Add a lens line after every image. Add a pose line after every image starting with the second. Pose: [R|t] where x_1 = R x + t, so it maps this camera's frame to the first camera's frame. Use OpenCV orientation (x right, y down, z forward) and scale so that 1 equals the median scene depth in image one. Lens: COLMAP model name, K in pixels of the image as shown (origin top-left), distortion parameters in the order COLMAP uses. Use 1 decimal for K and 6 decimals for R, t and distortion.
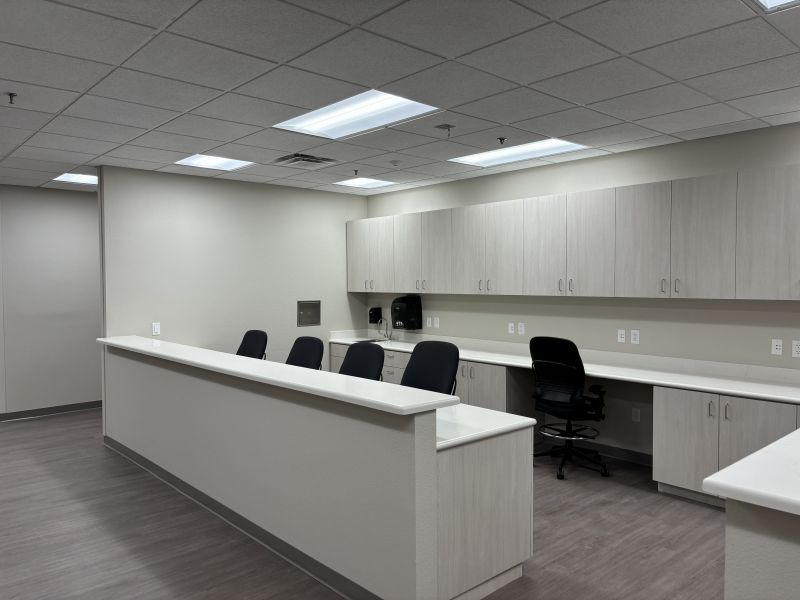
lens RADIAL K [[602.0, 0, 390.3], [0, 602.0, 313.9], [0, 0, 1]] dist [0.052611, -0.024709]
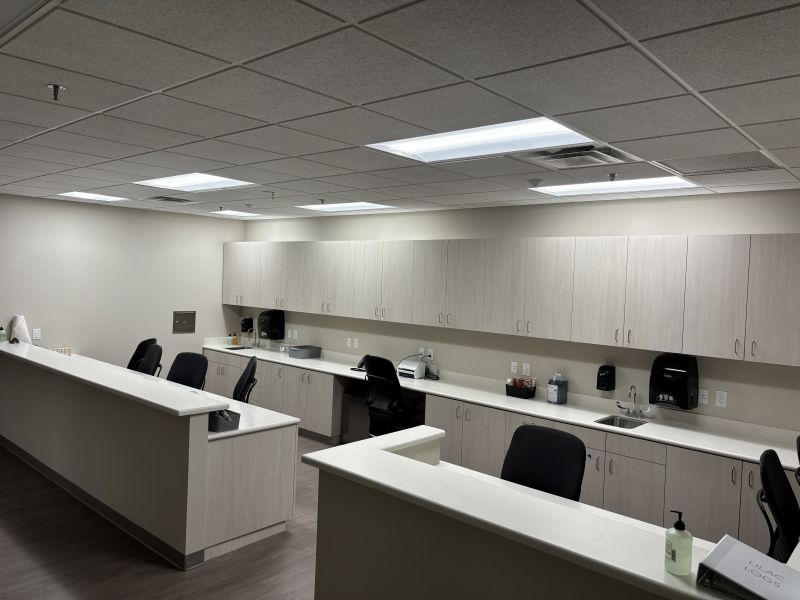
lens RADIAL K [[602.0, 0, 403.4], [0, 602.0, 304.8], [0, 0, 1]] dist [0.052611, -0.024709]
pose [[0.991348, 0.038475, 0.125495, 0.136051], [-0.037610, 0.999250, -0.009257, -0.040469], [-0.125757, 0.004457, 0.992051, -0.197339]]
